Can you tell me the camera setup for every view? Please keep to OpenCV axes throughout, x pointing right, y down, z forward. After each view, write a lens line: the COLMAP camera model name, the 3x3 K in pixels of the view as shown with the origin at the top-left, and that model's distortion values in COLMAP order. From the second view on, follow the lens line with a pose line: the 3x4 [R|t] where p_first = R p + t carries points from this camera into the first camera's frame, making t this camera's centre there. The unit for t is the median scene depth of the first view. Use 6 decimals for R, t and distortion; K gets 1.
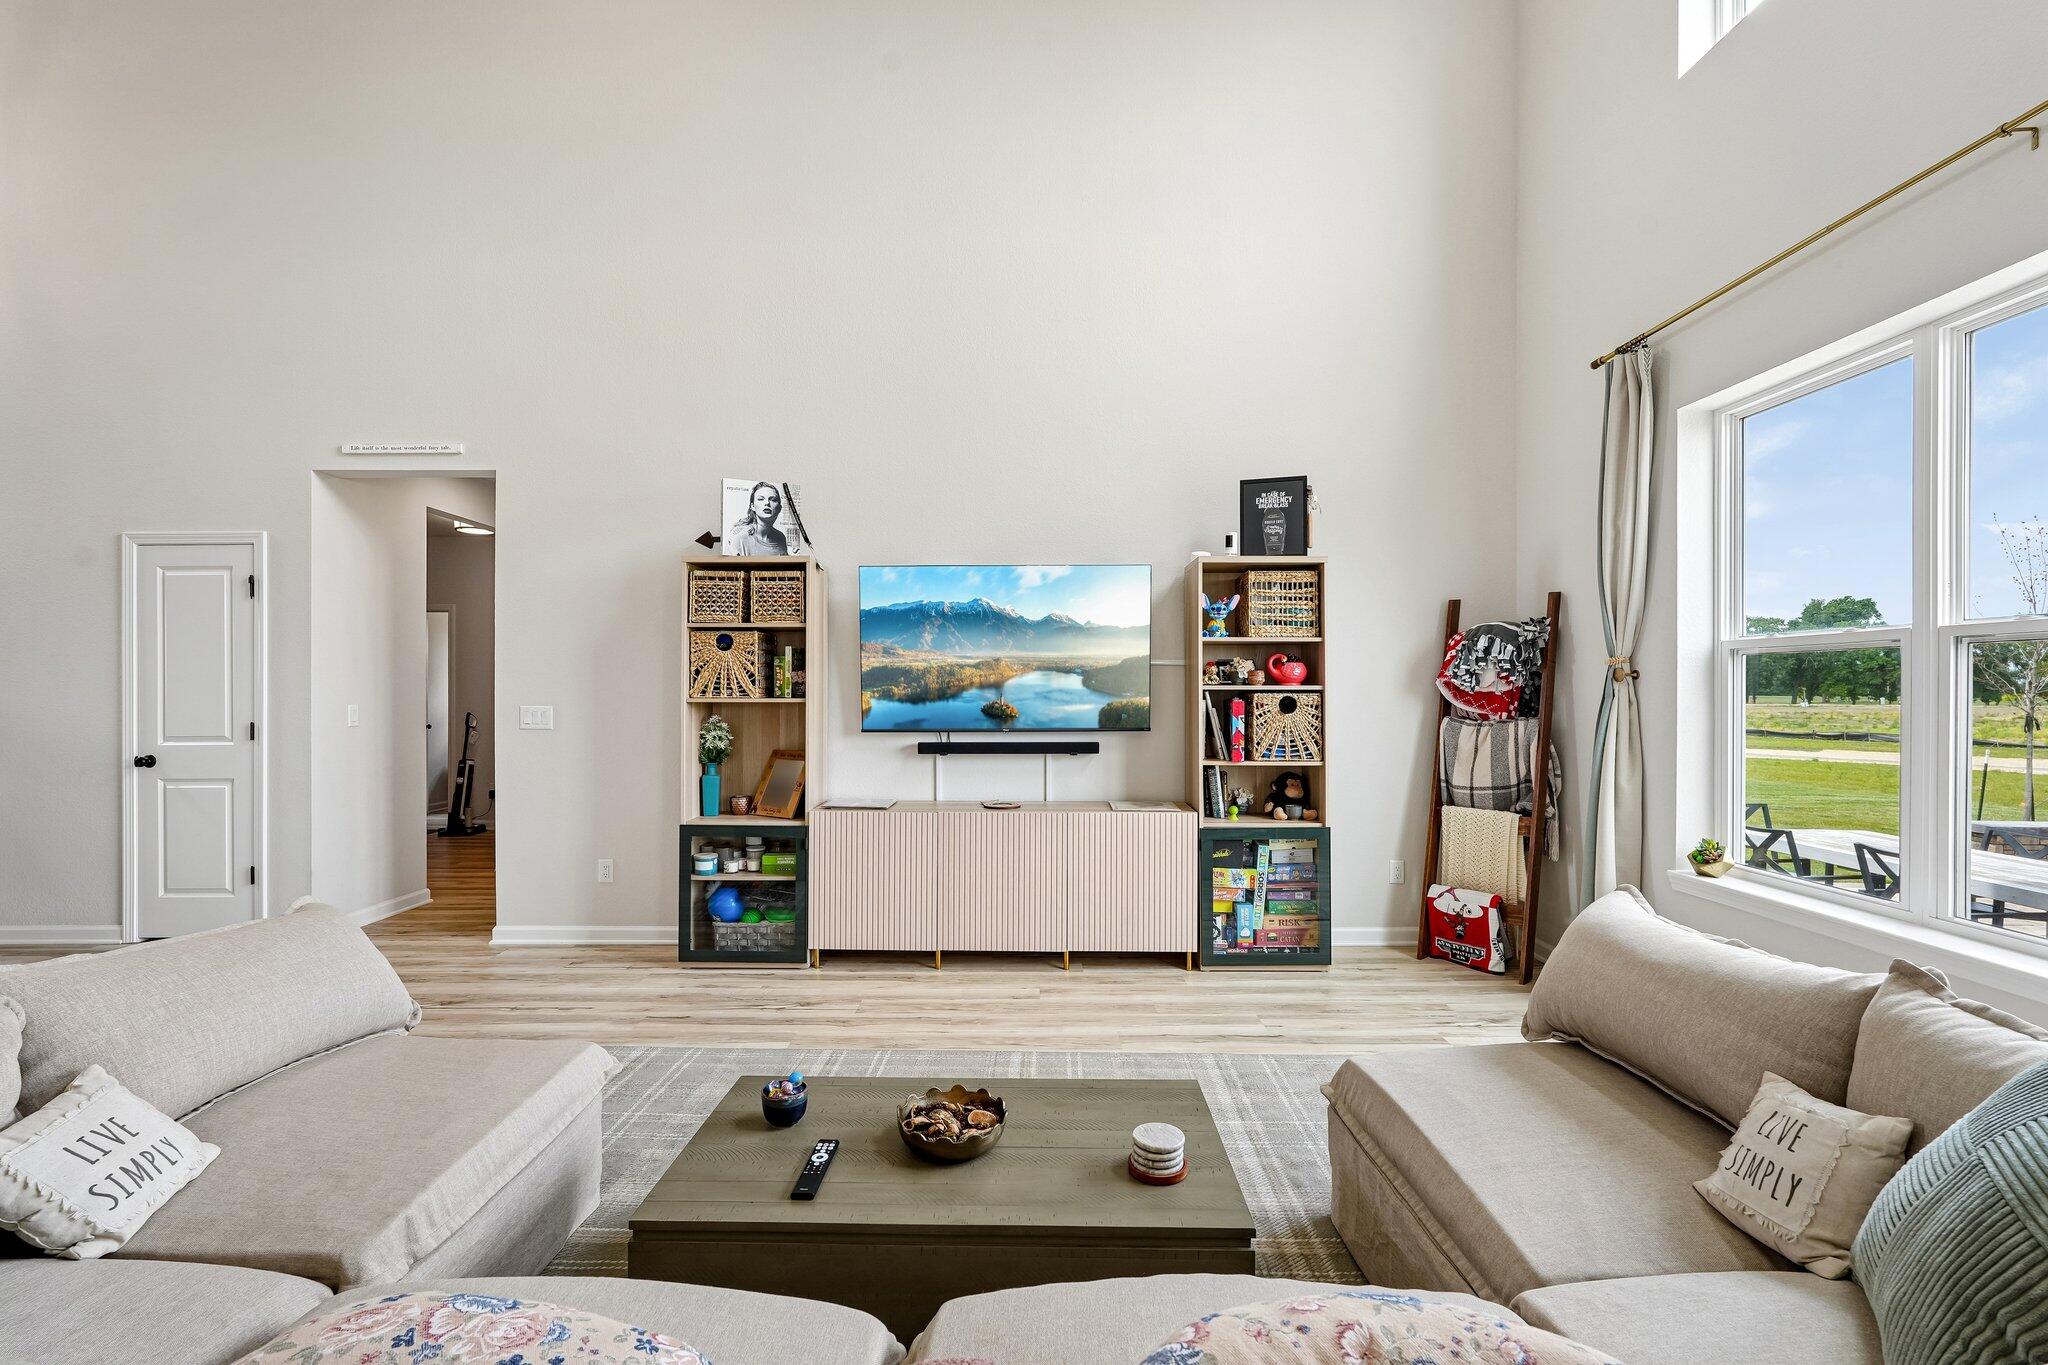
lens RADIAL K [[886.5, 0, 1033.3], [0, 886.5, 692.4], [0, 0, 1]] dist [-0.004809, 0.001062]
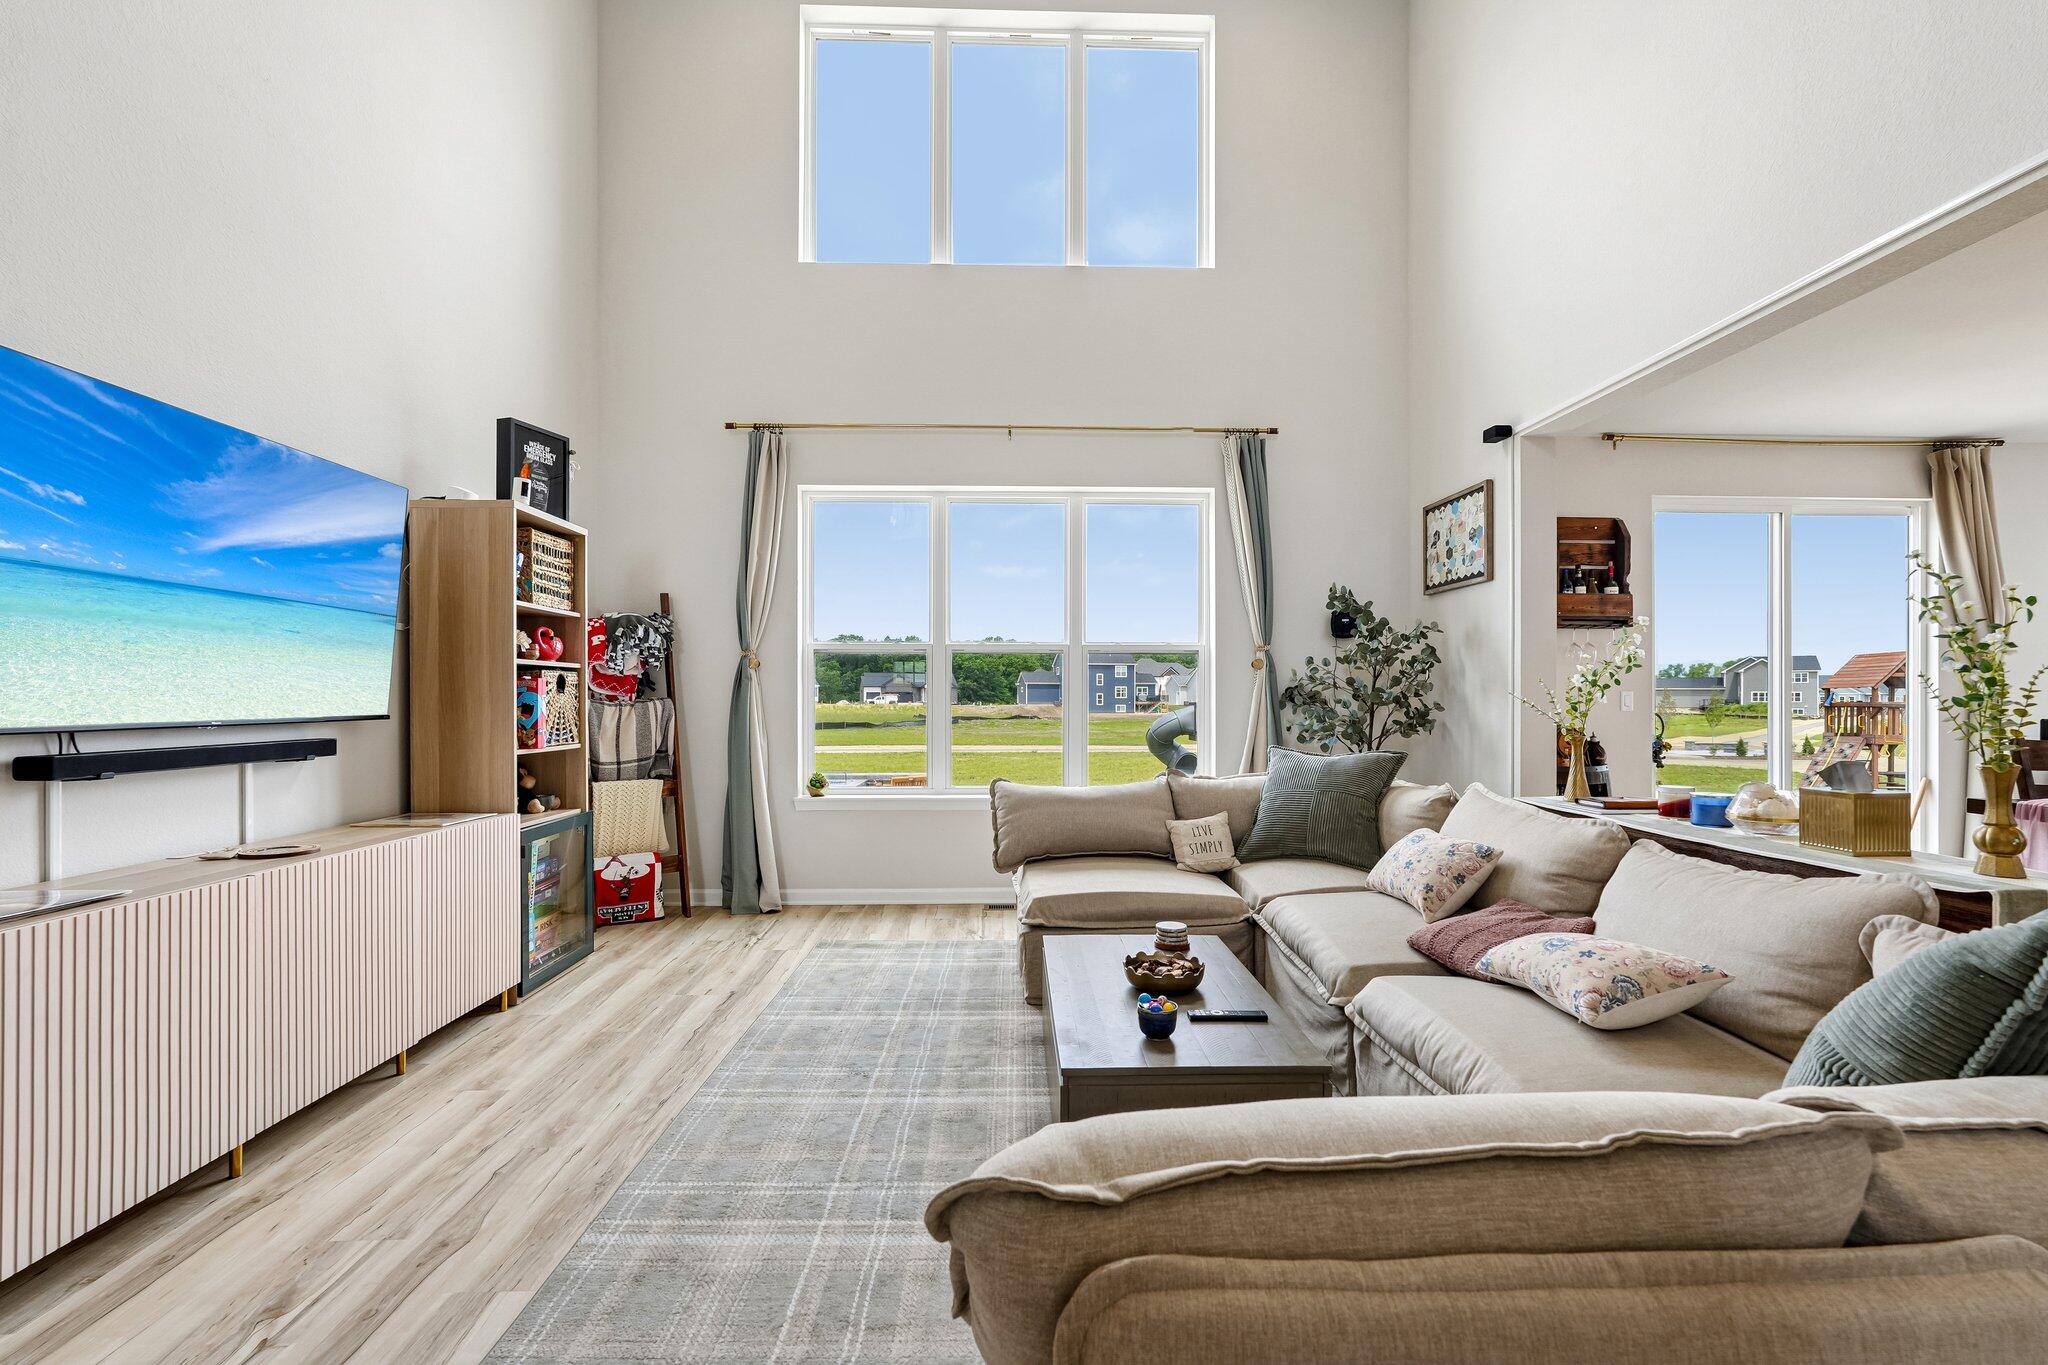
lens RADIAL K [[886.5, 0, 1031.1], [0, 886.5, 689.4], [0, 0, 1]] dist [-0.004809, 0.001062]
pose [[-0.022335, 0.007261, 0.999724, -0.633226], [-0.000770, 0.999973, -0.007280, 0.026401], [-0.999750, -0.000932, -0.022328, 0.533252]]
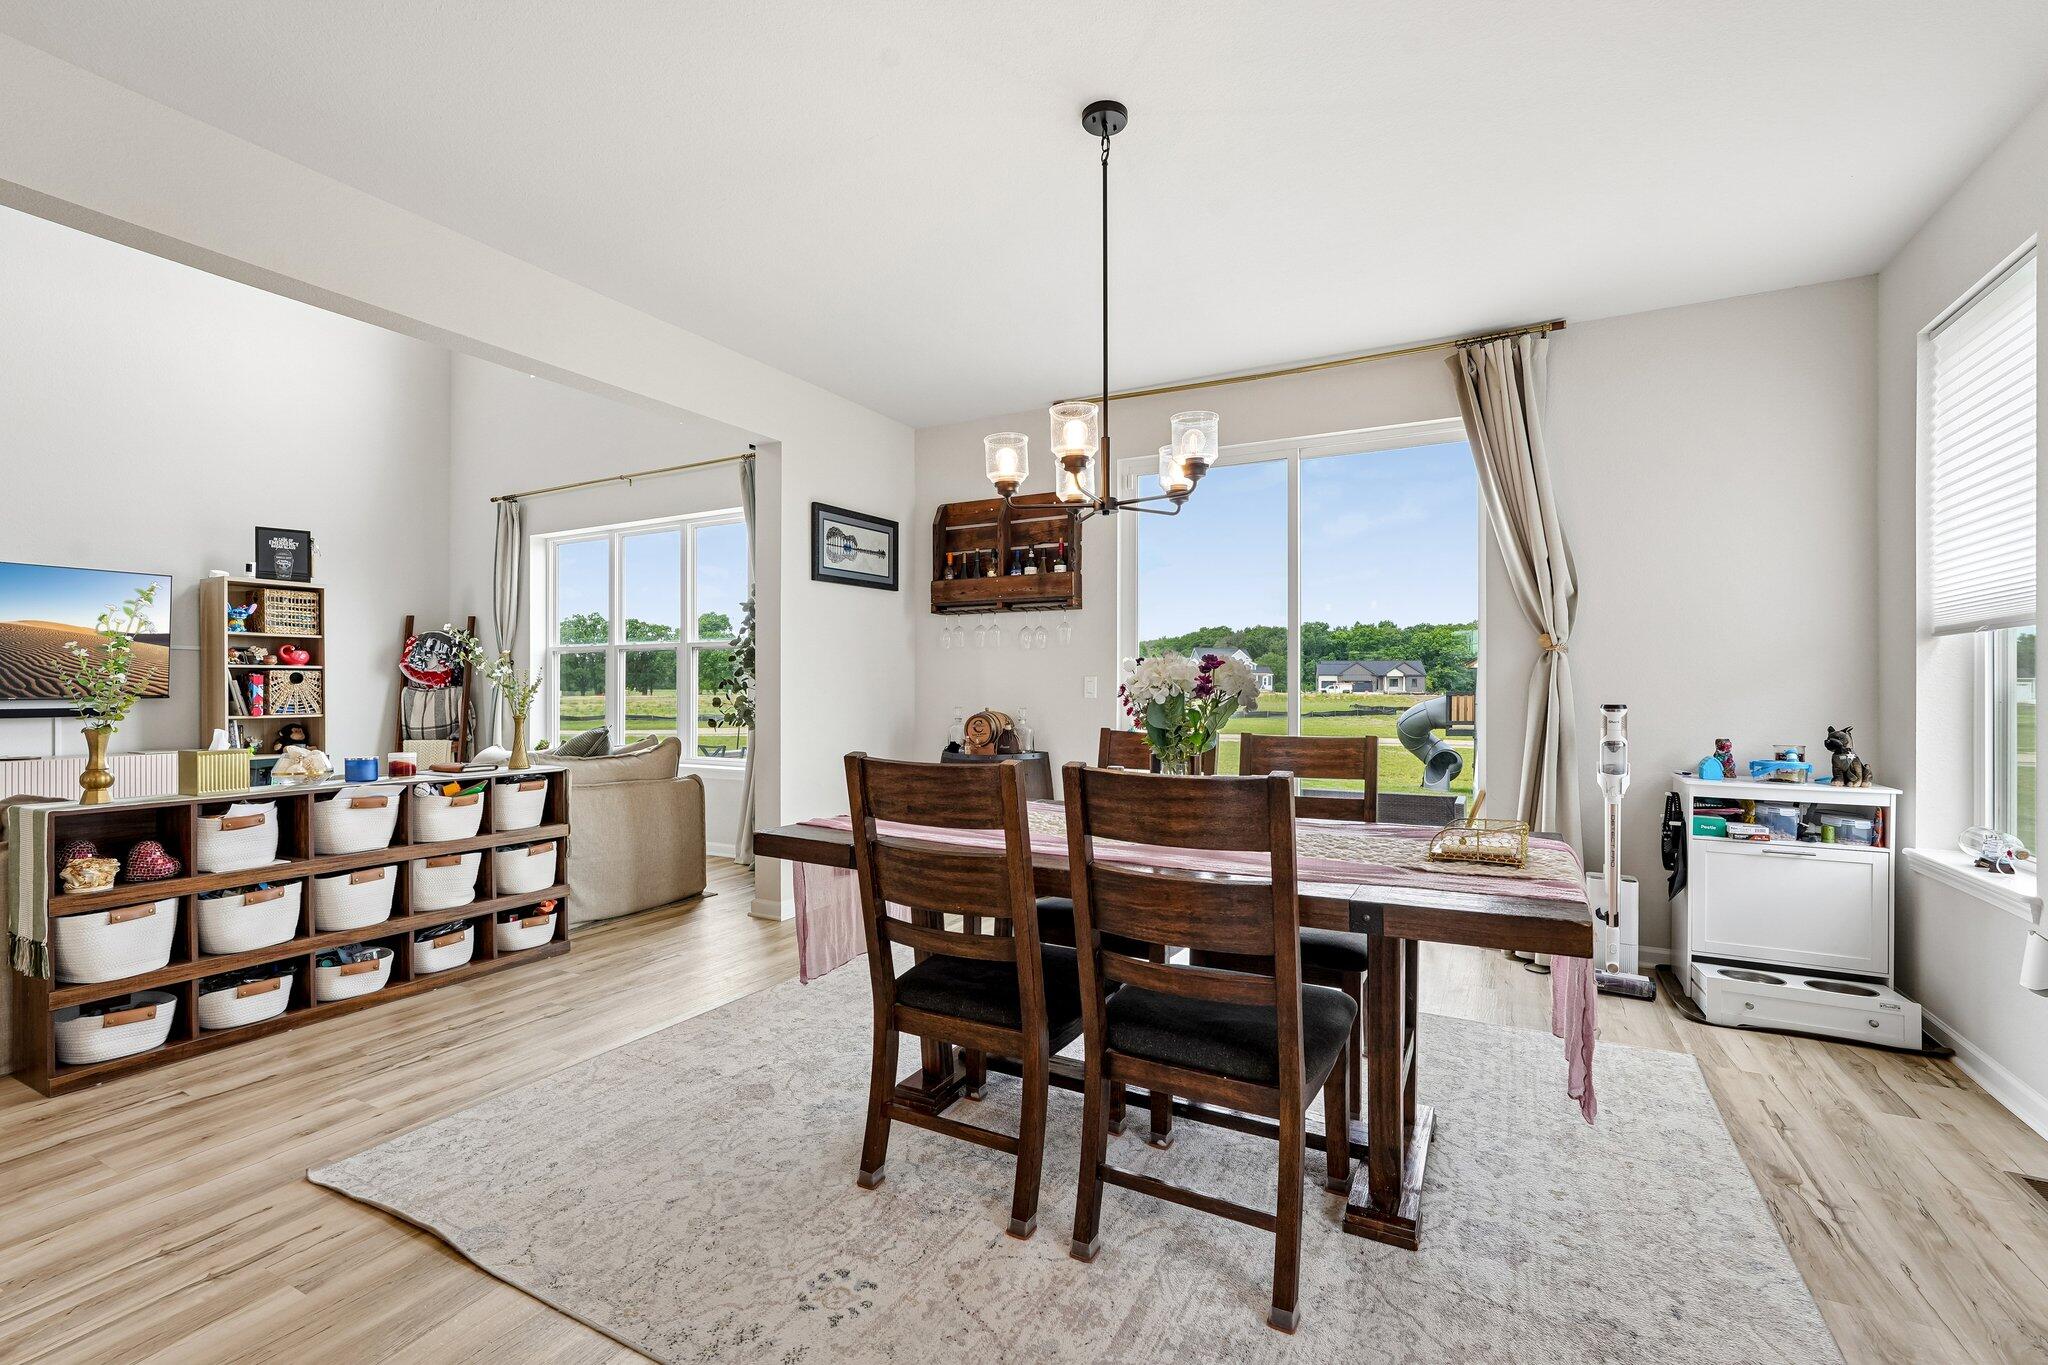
lens RADIAL K [[886.5, 0, 1018.0], [0, 886.5, 684.3], [0, 0, 1]] dist [-0.004809, 0.001062]
pose [[0.476348, -0.000281, 0.879257, -0.467984], [0.003952, 0.999991, -0.001821, 0.032664], [-0.879248, 0.004342, 0.476344, -0.840073]]
